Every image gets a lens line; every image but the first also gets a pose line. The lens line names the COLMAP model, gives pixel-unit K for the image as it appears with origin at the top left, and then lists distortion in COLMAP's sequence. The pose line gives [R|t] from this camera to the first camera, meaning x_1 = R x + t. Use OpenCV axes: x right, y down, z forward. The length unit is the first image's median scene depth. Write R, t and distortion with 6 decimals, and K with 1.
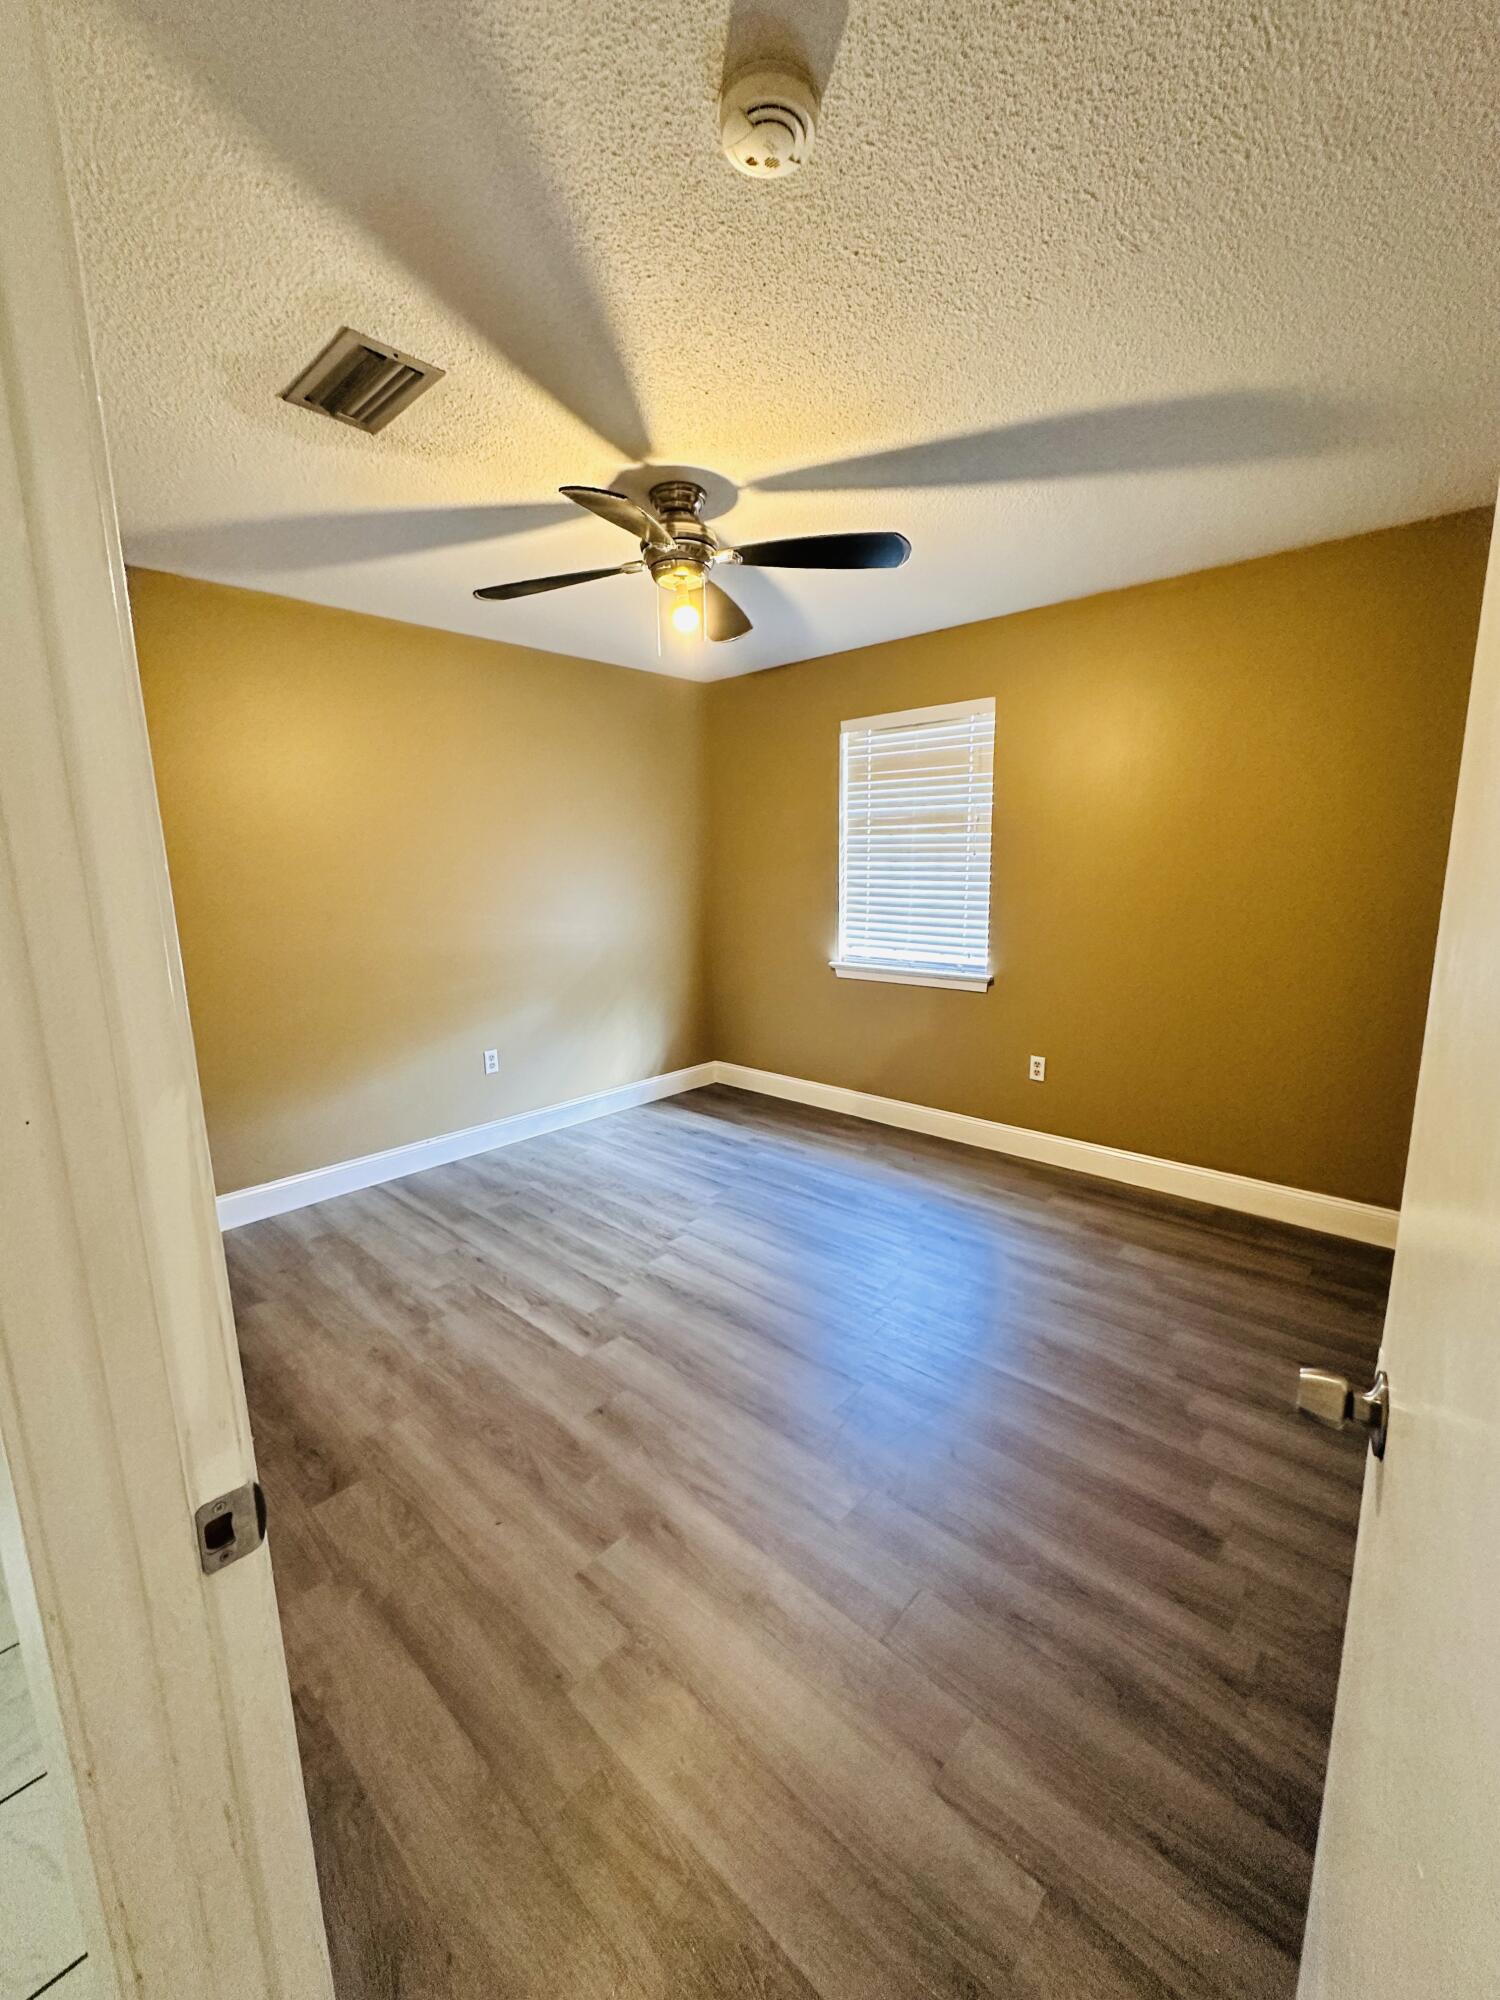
lens RADIAL K [[798.7, 0, 751.8], [0, 798.7, 1000.3], [0, 0, 1]] dist [-0.003783, 0.000711]
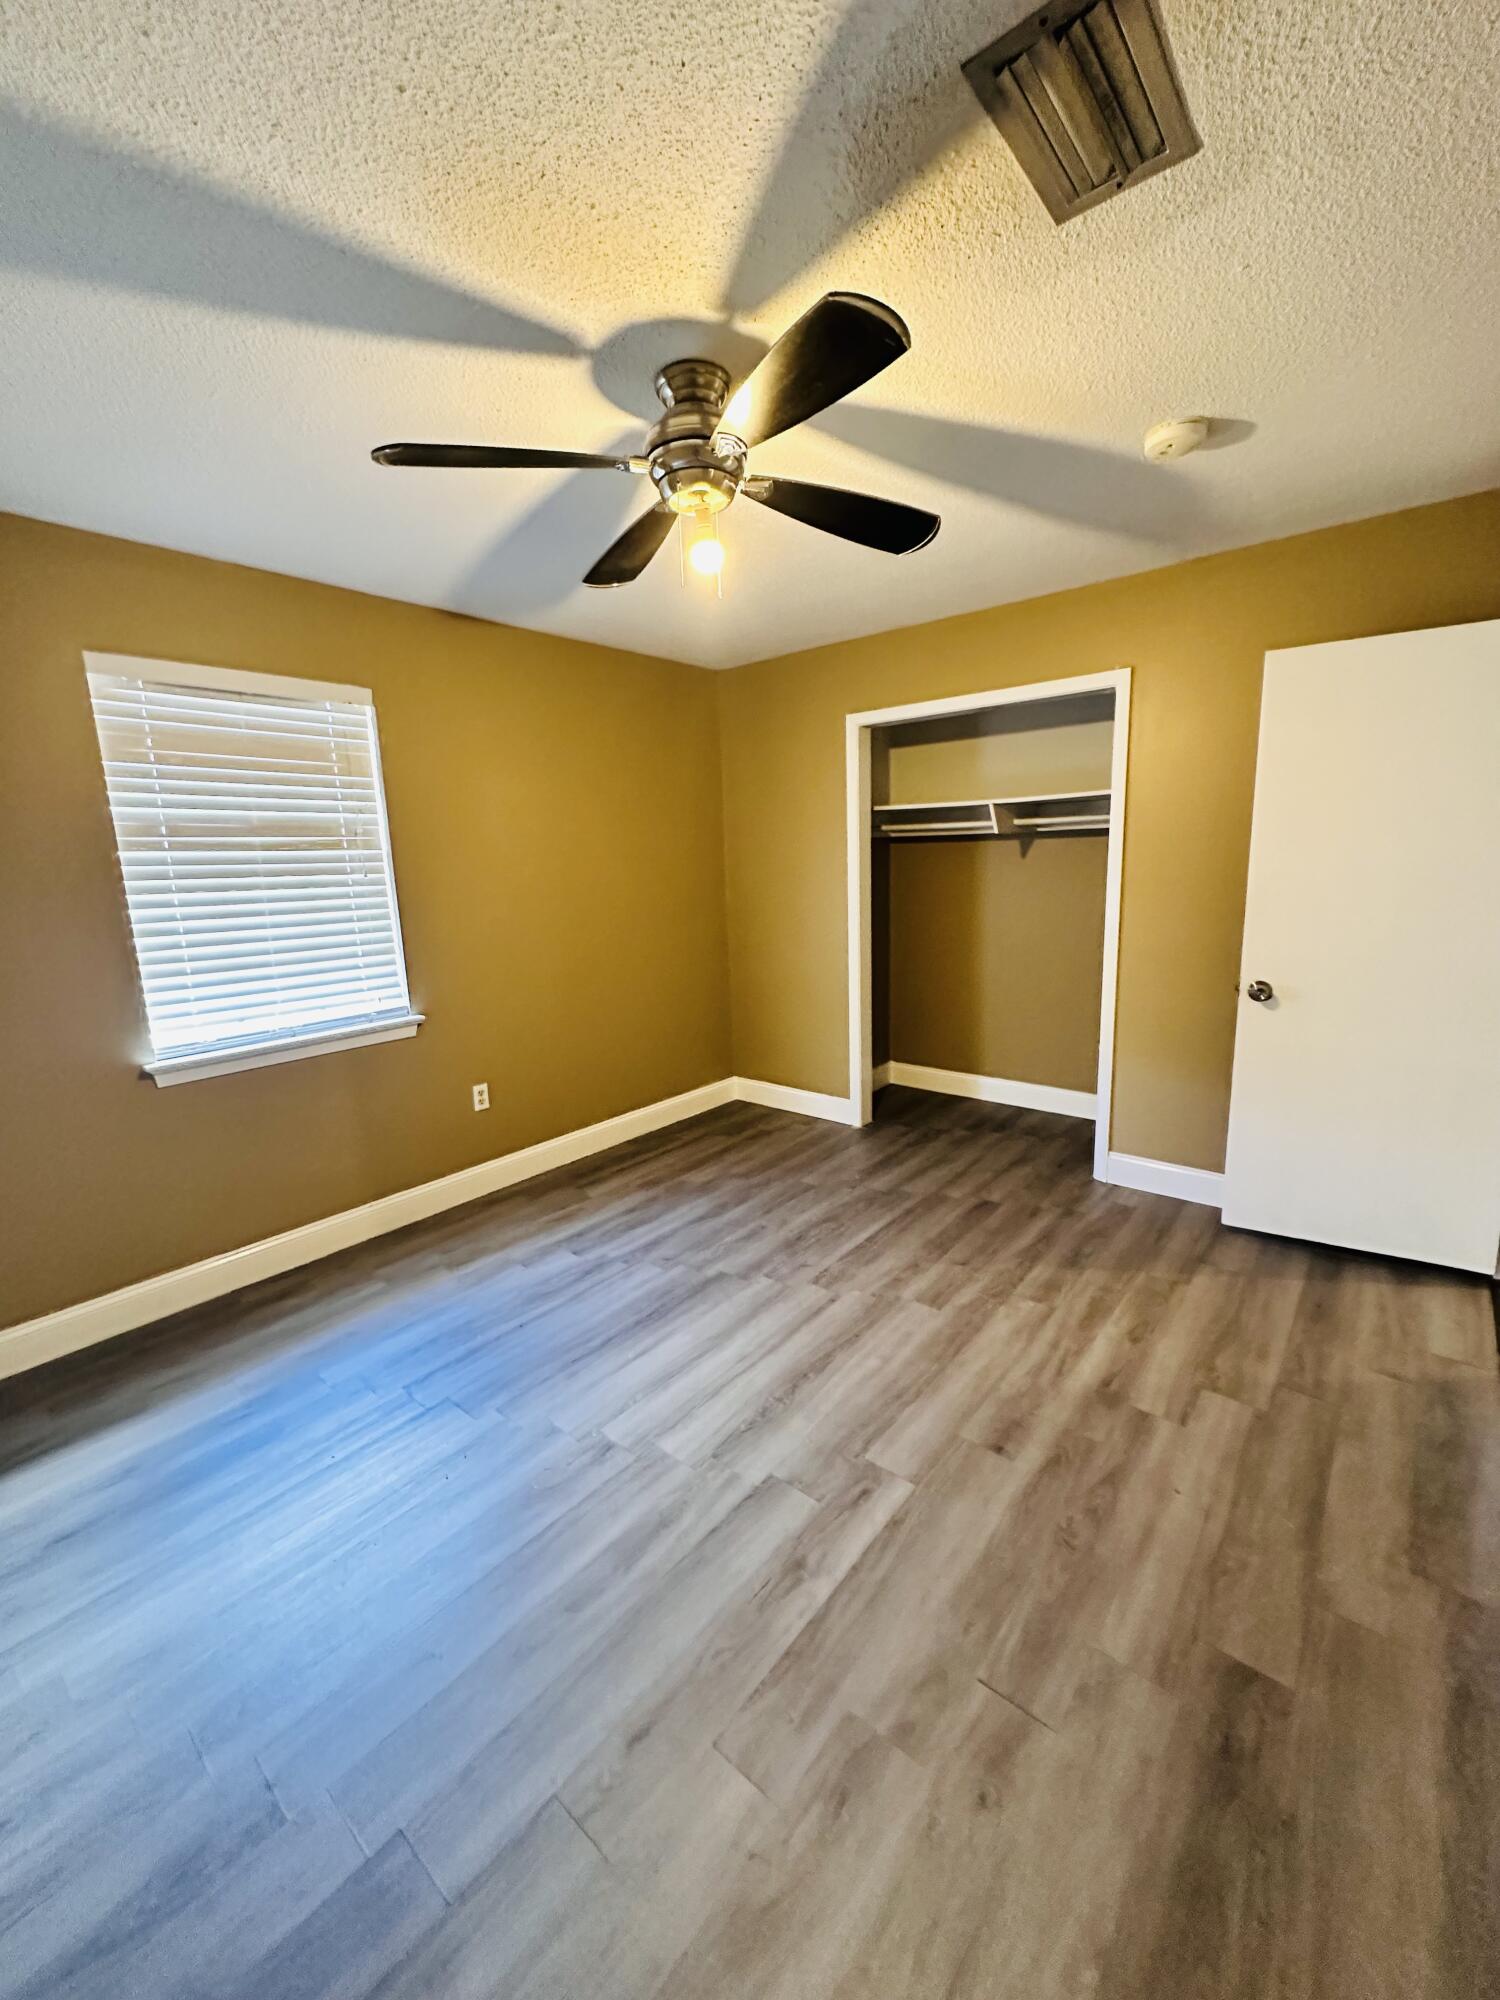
lens RADIAL K [[794.9, 0, 751.0], [0, 794.9, 1001.0], [0, 0, 1]] dist [-0.003093, 0.000661]
pose [[-0.039149, -0.165054, 0.985507, -0.745548], [0.208195, 0.963271, 0.169600, -0.155680], [-0.977304, 0.211817, -0.003348, 0.866652]]
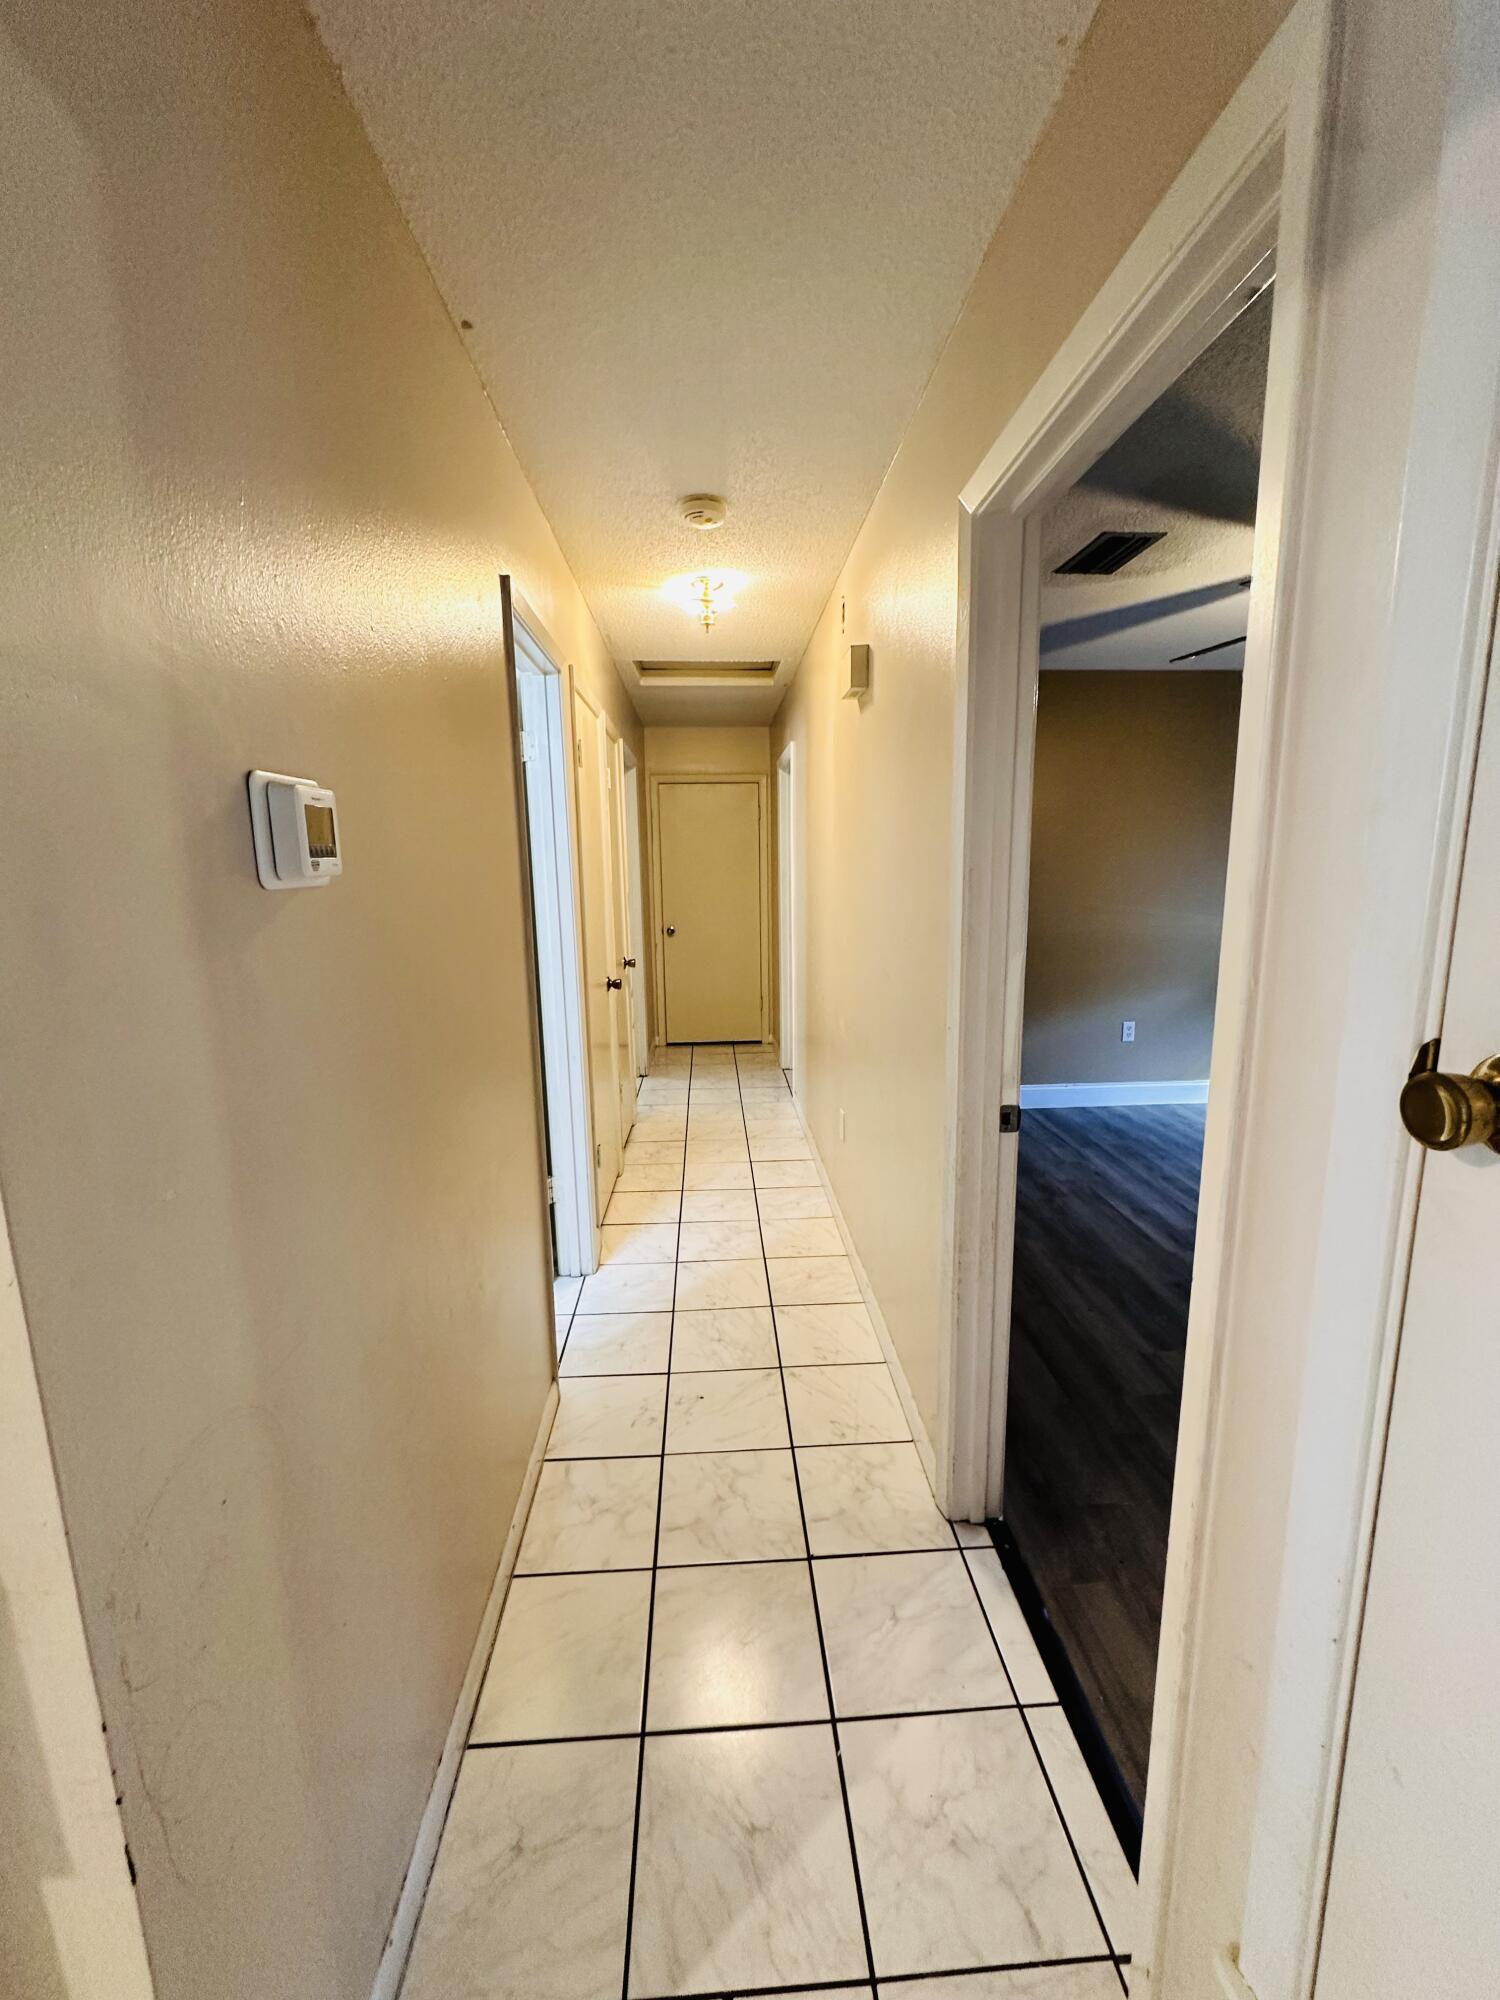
lens RADIAL K [[794.9, 0, 751.0], [0, 794.9, 1001.0], [0, 0, 1]] dist [-0.003093, 0.000661]
pose [[0.714149, 0.124413, -0.688849, 0.109878], [-0.121223, 0.991191, 0.053343, 0.050316], [0.689418, 0.045409, 0.722939, -0.328745]]
